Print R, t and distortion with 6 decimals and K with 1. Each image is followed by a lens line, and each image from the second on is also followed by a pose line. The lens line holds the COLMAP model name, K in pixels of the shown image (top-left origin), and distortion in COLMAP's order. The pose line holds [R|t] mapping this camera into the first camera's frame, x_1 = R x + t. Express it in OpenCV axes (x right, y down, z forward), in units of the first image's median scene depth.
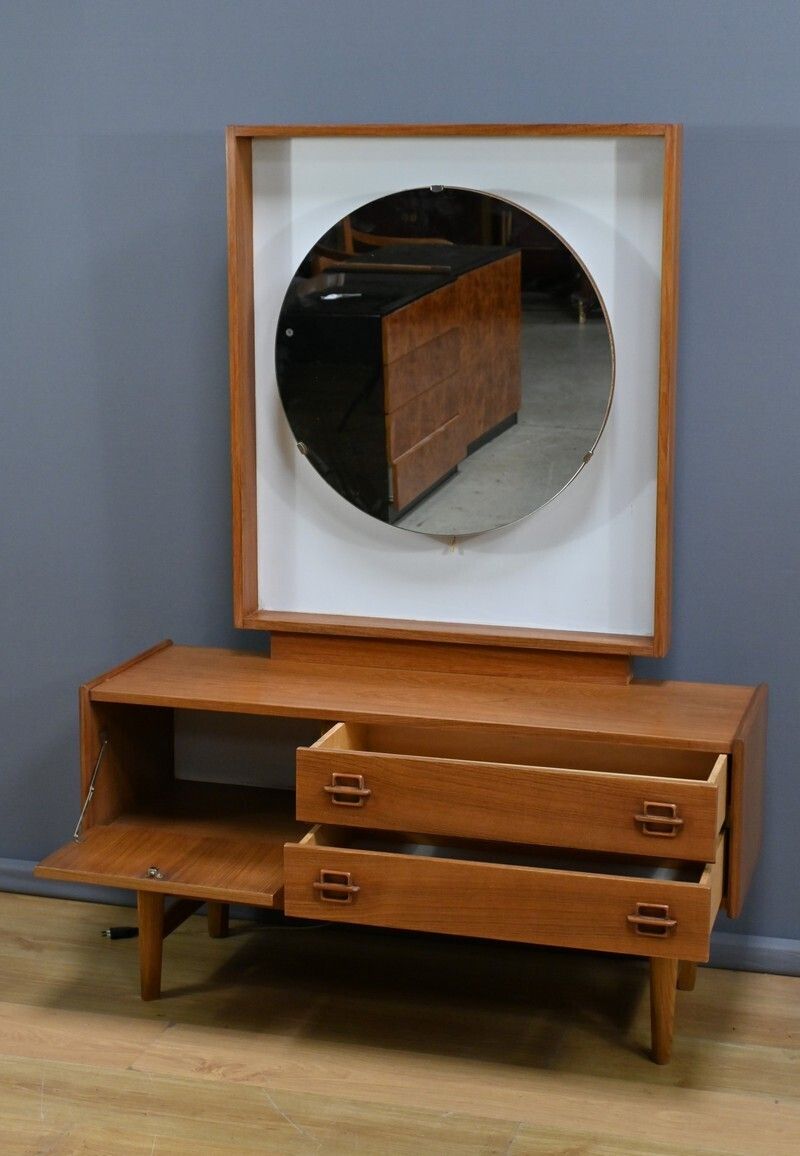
lens RADIAL K [[2123.5, 0, 352.9], [0, 2123.5, 498.6], [0, 0, 1]] dist [-0.000077, -0.030434]
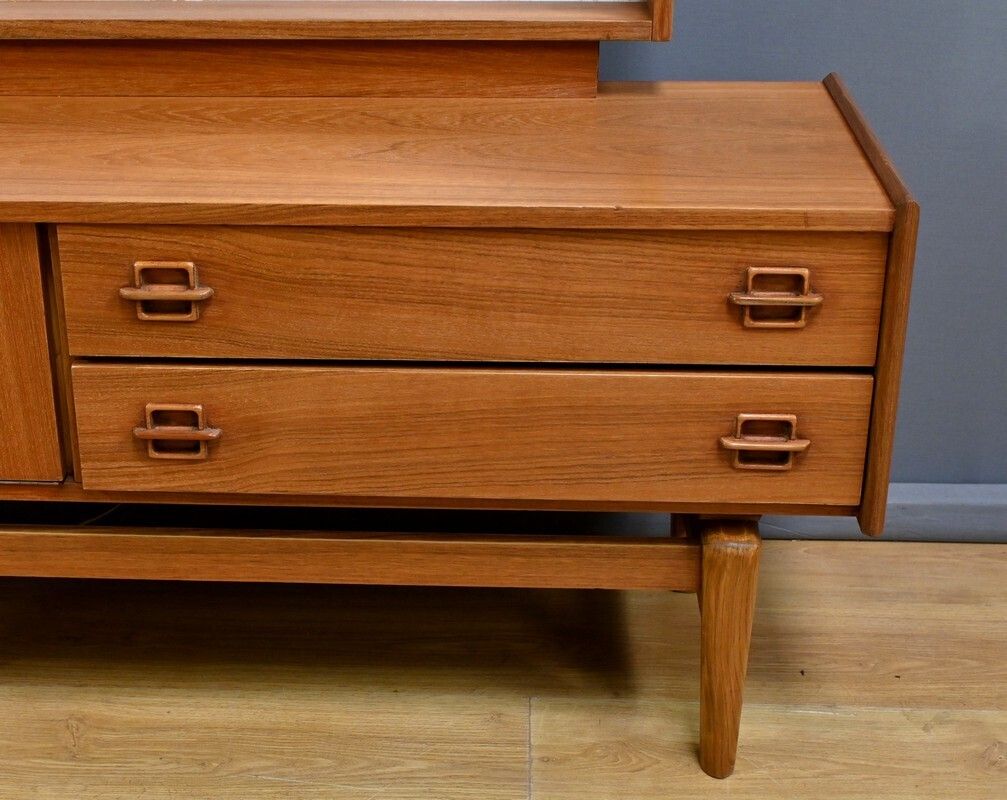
lens RADIAL K [[1780.3, 0, 401.5], [0, 1780.3, 401.2], [0, 0, 1]] dist [0.034380, -0.154249]
pose [[0.973477, -0.111905, 0.199548, -0.019010], [0.052301, 0.957965, 0.282077, 0.032197], [-0.222726, -0.264159, 0.938410, 0.576474]]
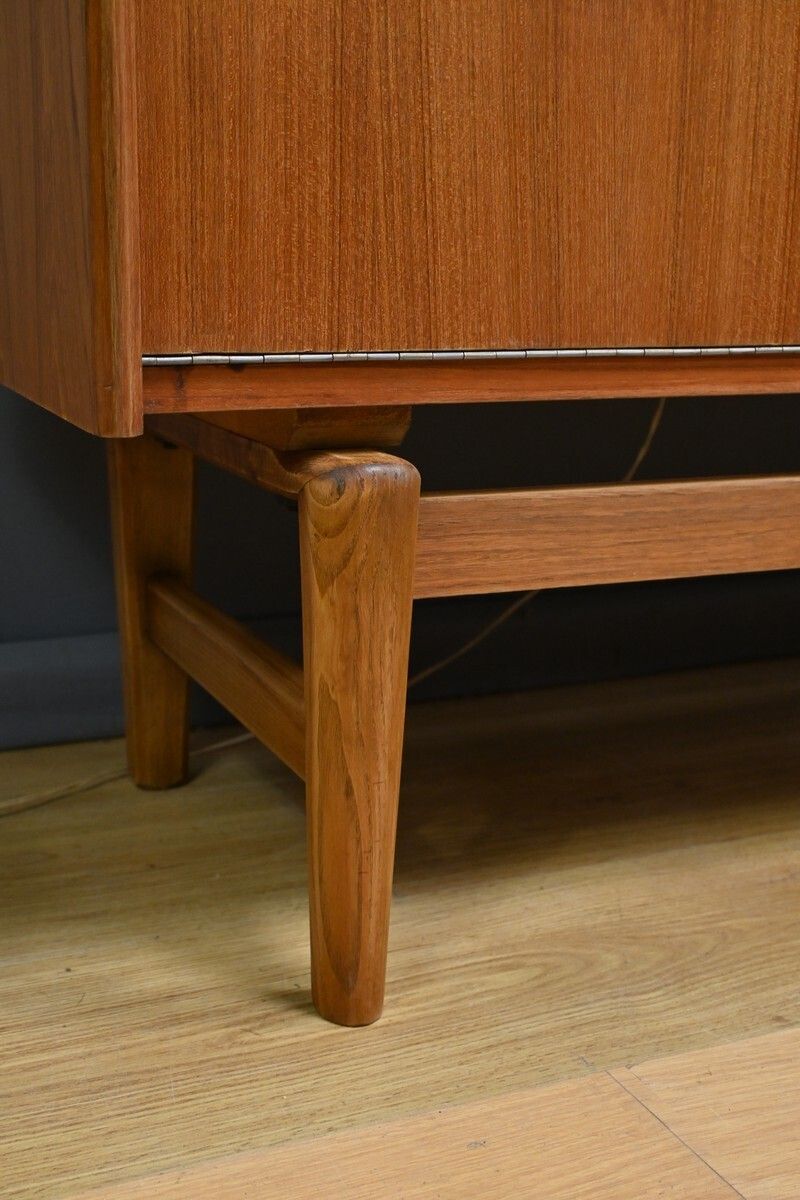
lens RADIAL K [[1703.2, 0, 400.0], [0, 1703.2, 600.0], [0, 0, 1]] dist [0.006706, -0.001802]
pose [[0.745596, -0.139486, 0.651637, -0.223511], [0.083337, 0.989689, 0.116494, 0.168324], [-0.661167, -0.032552, 0.749532, 0.870958]]
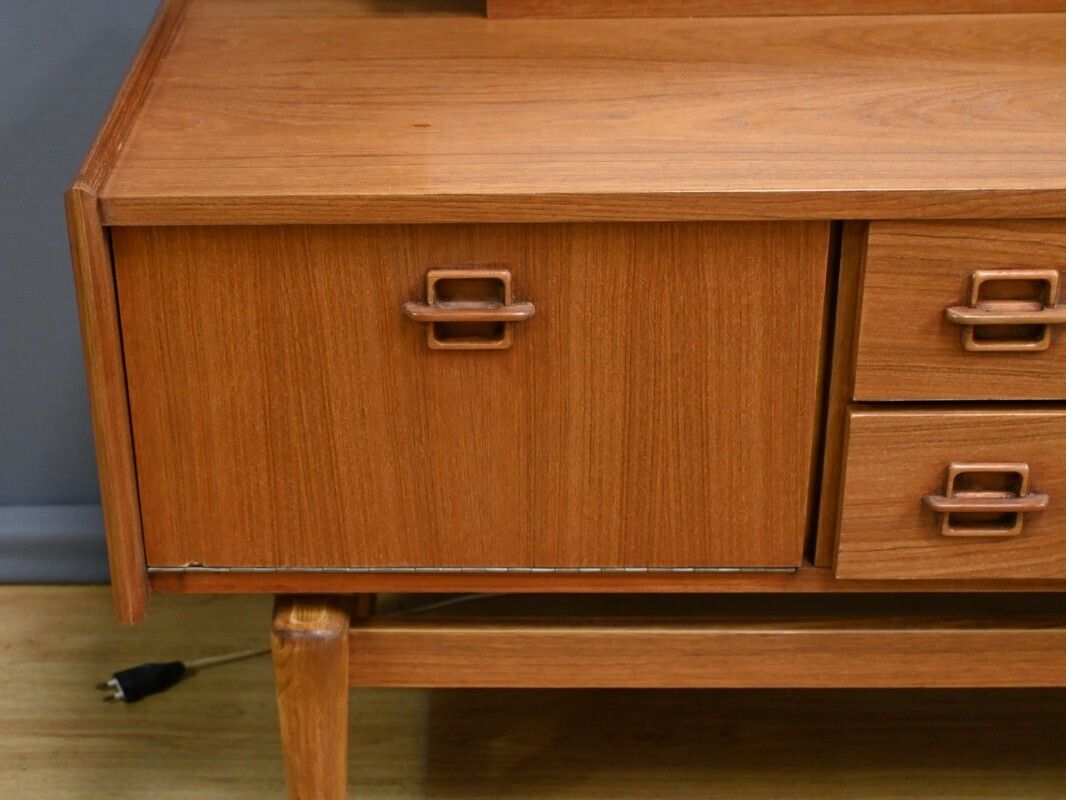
lens RADIAL K [[1996.4, 0, 439.2], [0, 1996.4, 416.7], [0, 0, 1]] dist [0.000513, 0.030632]
pose [[0.959340, -0.151787, 0.237966, -0.153862], [0.061184, 0.934879, 0.349654, 0.017719], [-0.275543, -0.320877, 0.906153, 0.703001]]
